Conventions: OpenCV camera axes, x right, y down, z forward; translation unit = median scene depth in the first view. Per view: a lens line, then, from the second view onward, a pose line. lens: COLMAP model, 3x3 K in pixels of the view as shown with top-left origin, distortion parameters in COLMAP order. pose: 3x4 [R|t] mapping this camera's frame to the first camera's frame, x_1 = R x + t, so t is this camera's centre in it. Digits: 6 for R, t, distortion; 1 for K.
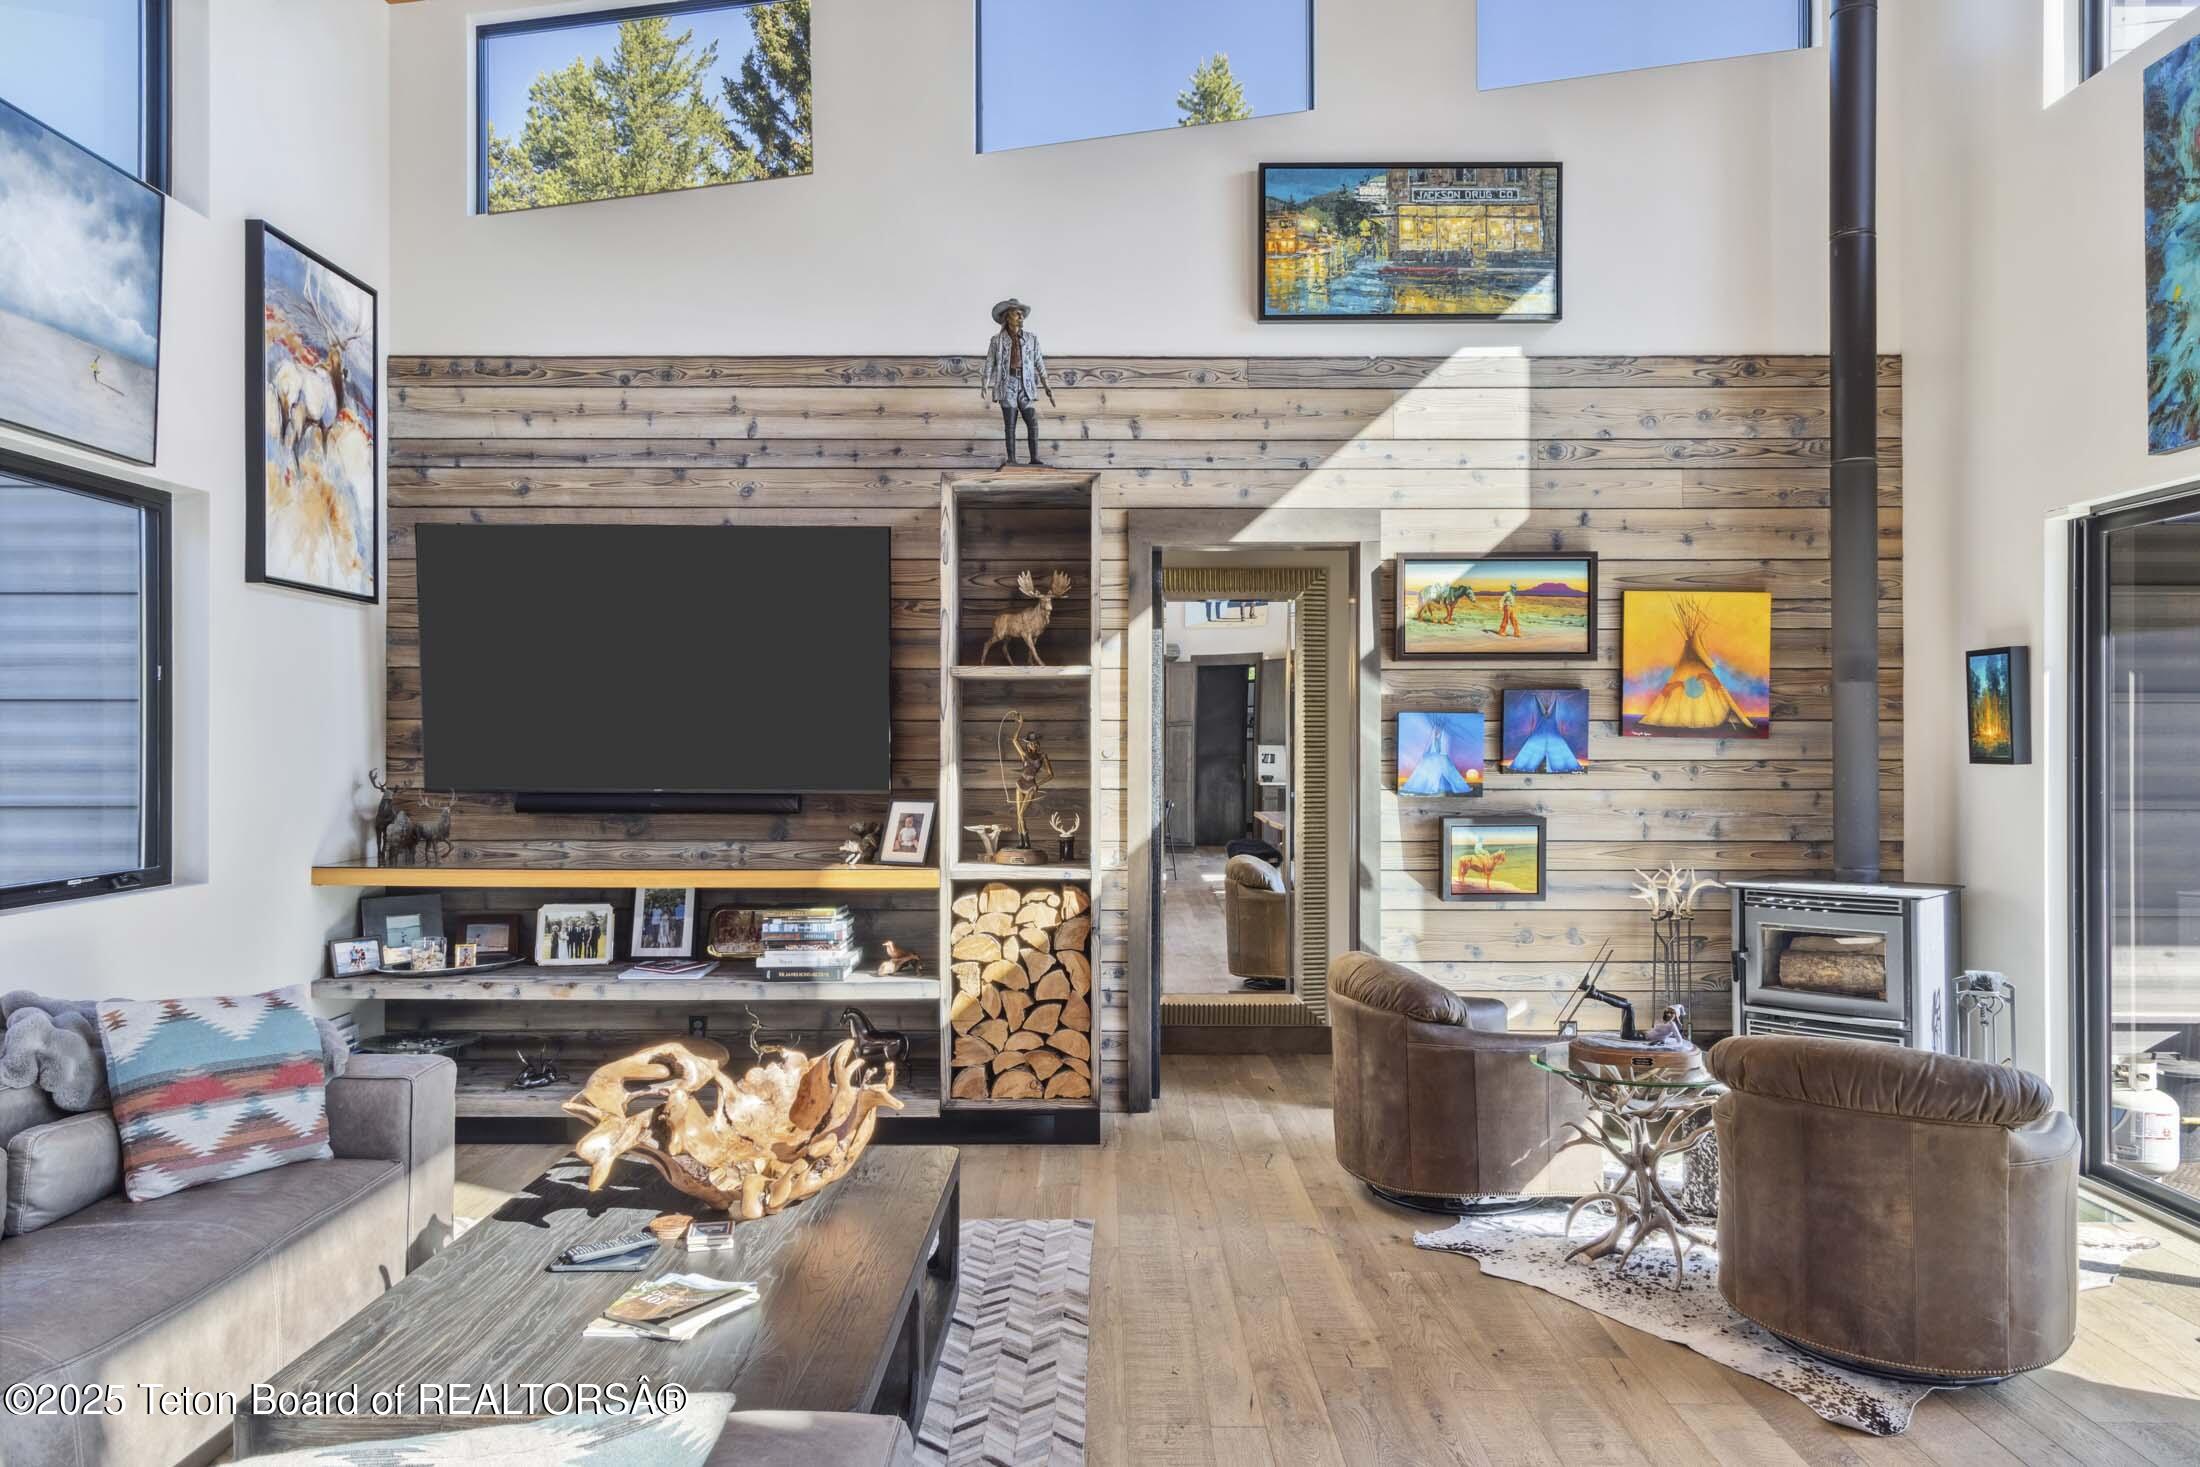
lens RADIAL K [[1482.2, 0, 1095.0], [0, 1482.2, 736.6], [0, 0, 1]] dist [0.003557, 0.003398]
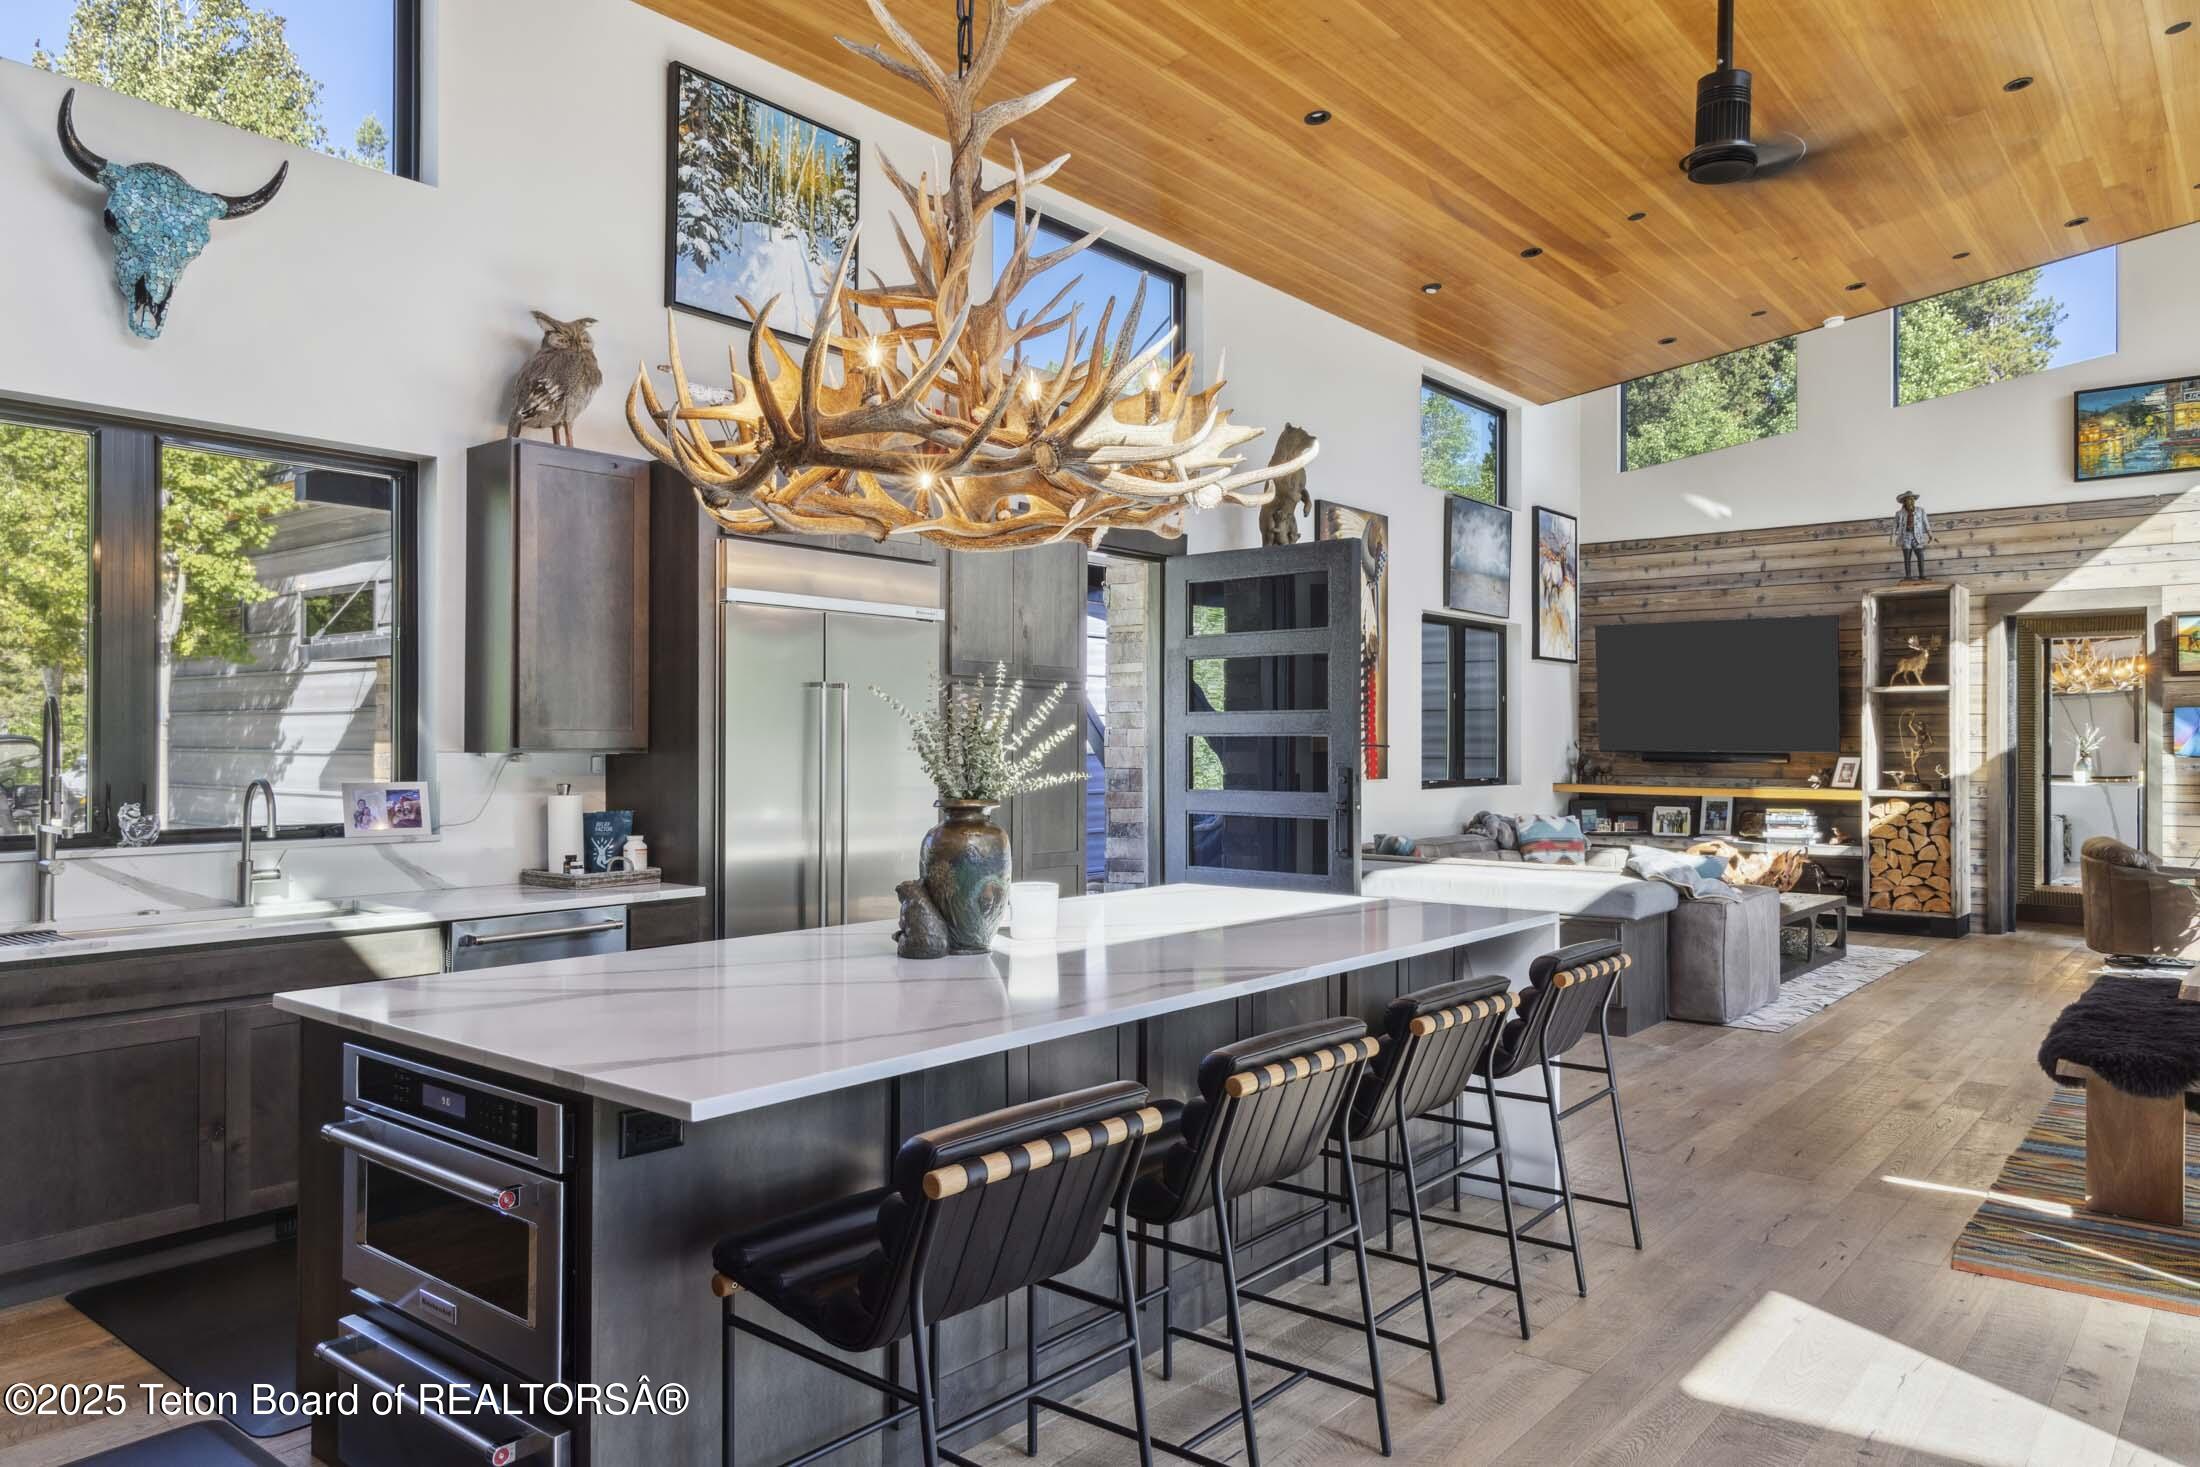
lens RADIAL K [[1482.2, 0, 1093.9], [0, 1482.2, 737.1], [0, 0, 1]] dist [0.003557, 0.003398]
pose [[0.774858, -0.001339, -0.632134, 0.326586], [0.001168, 0.999999, -0.000686, 0.017505], [0.632134, -0.000207, 0.774859, -1.092486]]
